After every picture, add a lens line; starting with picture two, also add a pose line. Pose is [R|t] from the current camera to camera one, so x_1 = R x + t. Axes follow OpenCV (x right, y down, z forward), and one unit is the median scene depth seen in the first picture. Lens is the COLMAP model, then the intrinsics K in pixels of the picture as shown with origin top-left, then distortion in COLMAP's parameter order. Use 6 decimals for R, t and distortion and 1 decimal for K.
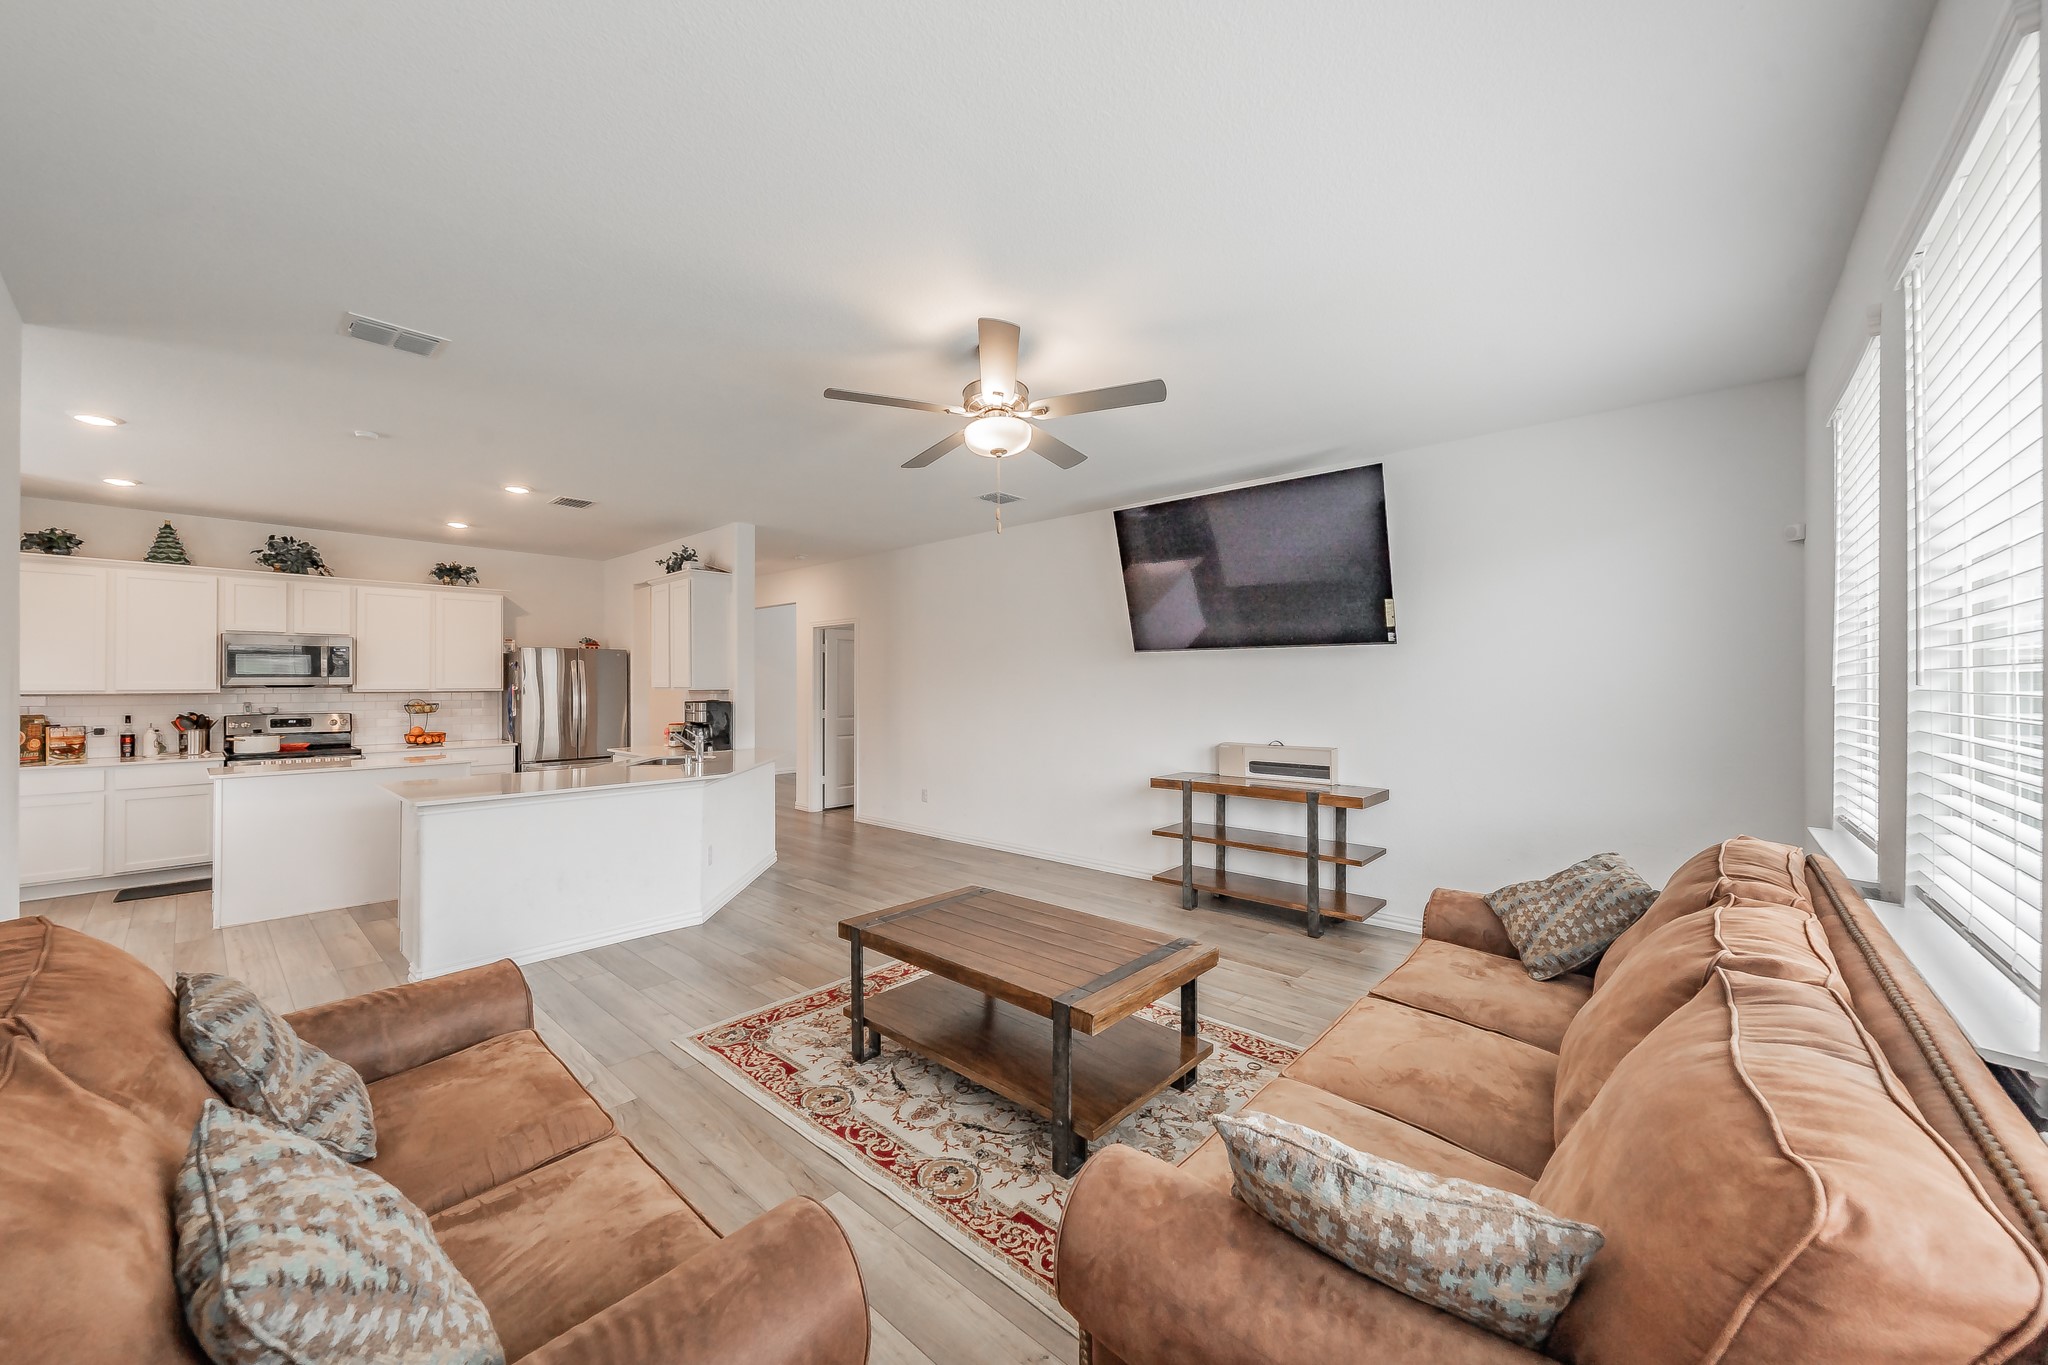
lens RADIAL K [[751.1, 0, 1024.0], [0, 751.1, 682.5], [0, 0, 1]] dist [-0.000071, -0.000075]
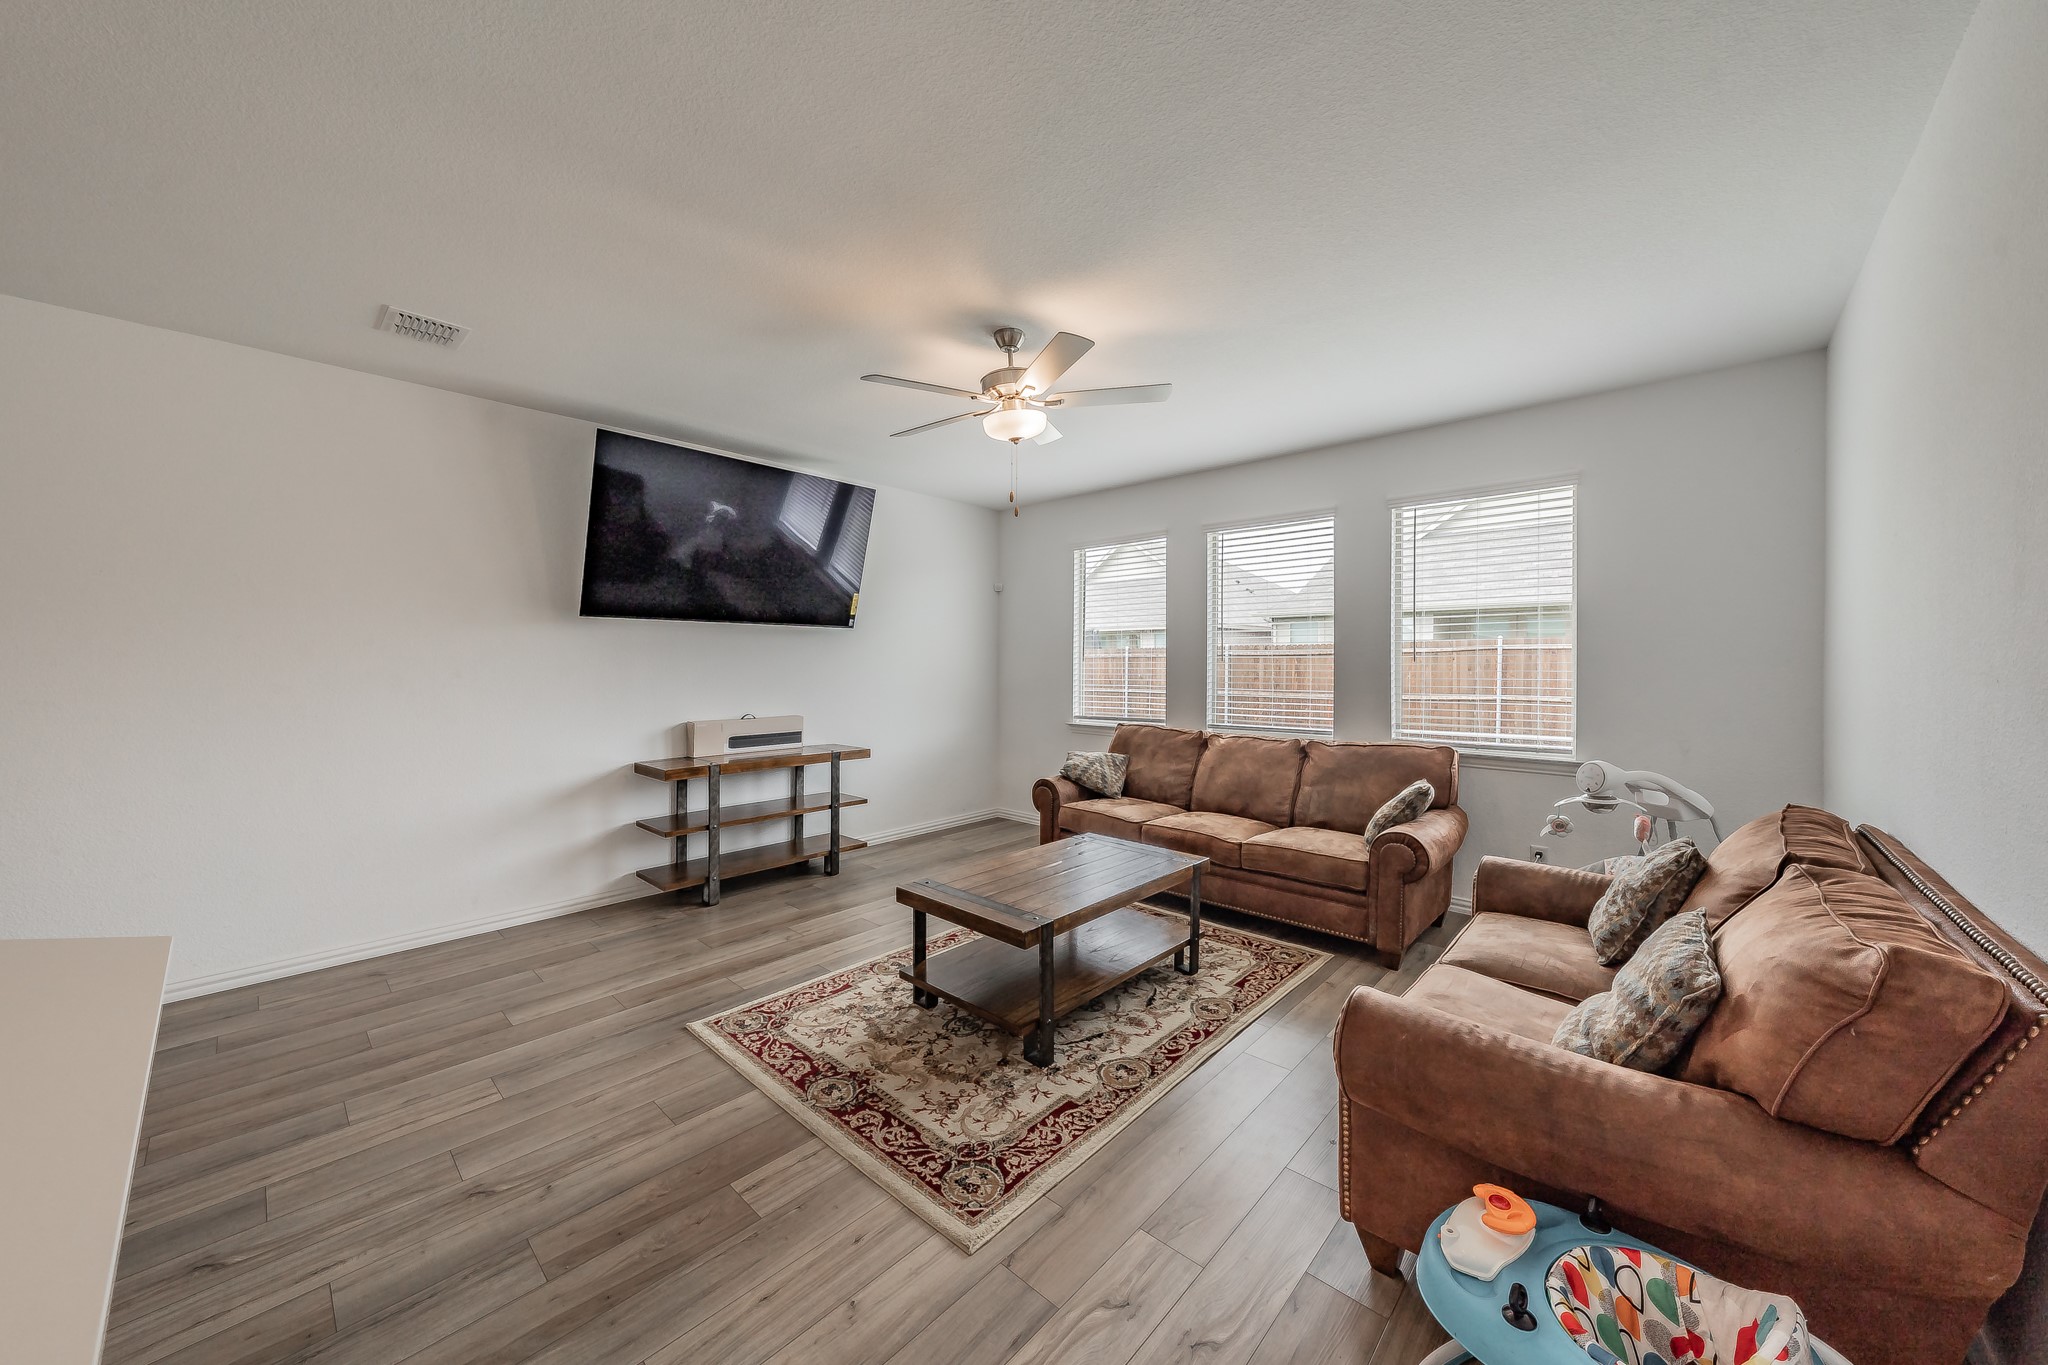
lens RADIAL K [[721.7, 0, 1043.8], [0, 721.7, 662.7], [0, 0, 1]] dist [-0.000972, -0.000199]
pose [[-0.001451, 0.001570, 0.999998, -0.698162], [-0.006557, 0.999977, -0.001579, 0.006566], [-0.999977, -0.006560, -0.001440, 0.634797]]
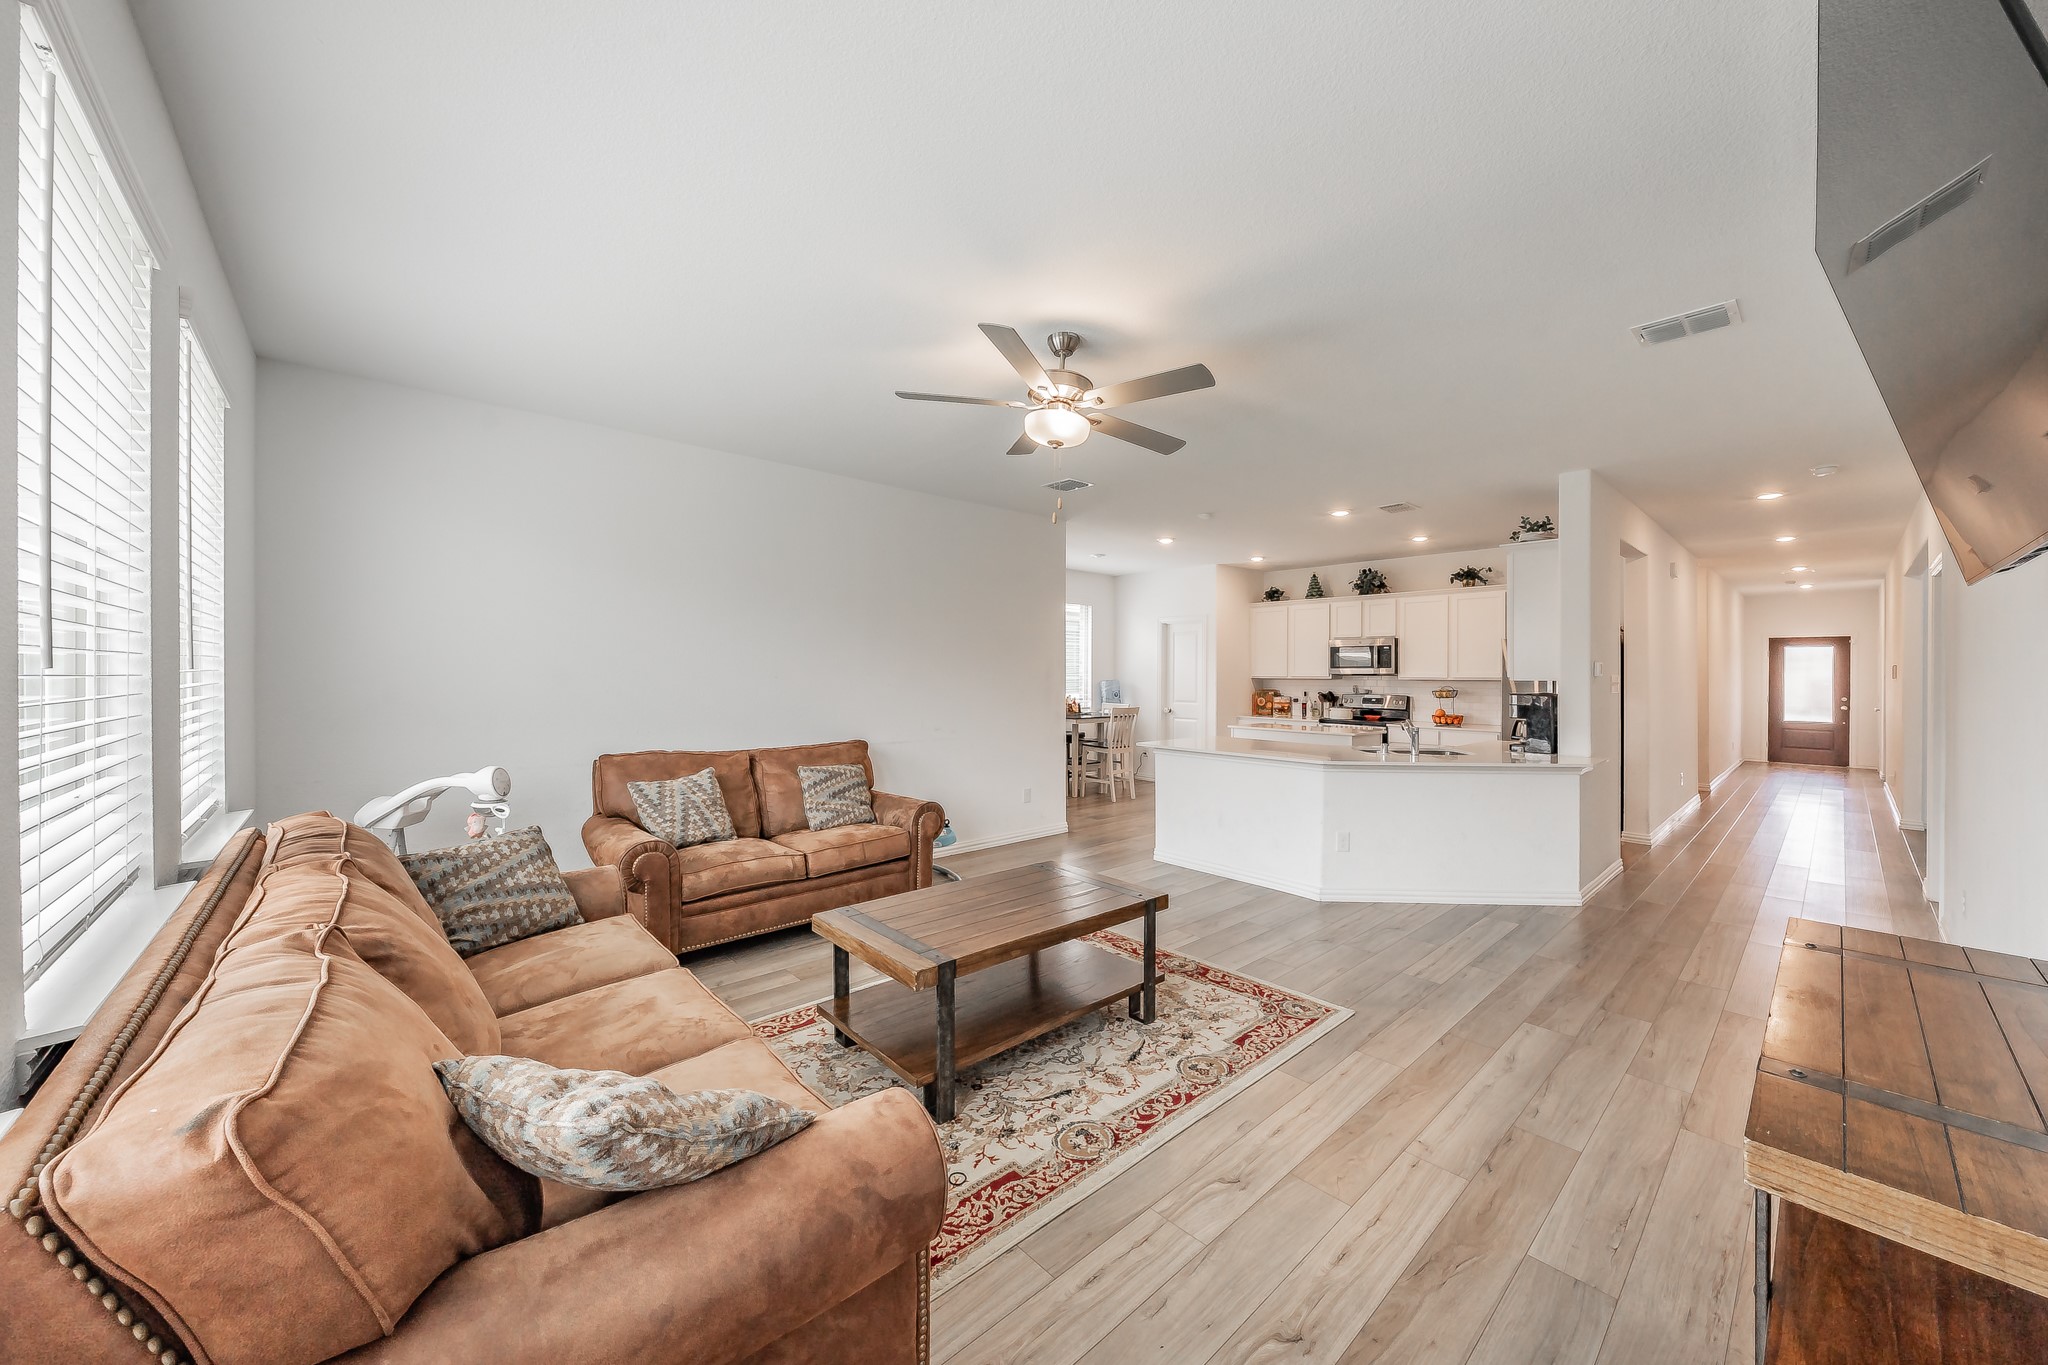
lens RADIAL K [[740.3, 0, 1039.4], [0, 740.3, 675.0], [0, 0, 1]] dist [-0.000584, 0.000024]
pose [[-0.096725, 0.004237, -0.995302, 0.639124], [-0.002337, 0.999987, 0.004484, 0.001238], [0.995308, 0.002759, -0.096714, 0.711446]]
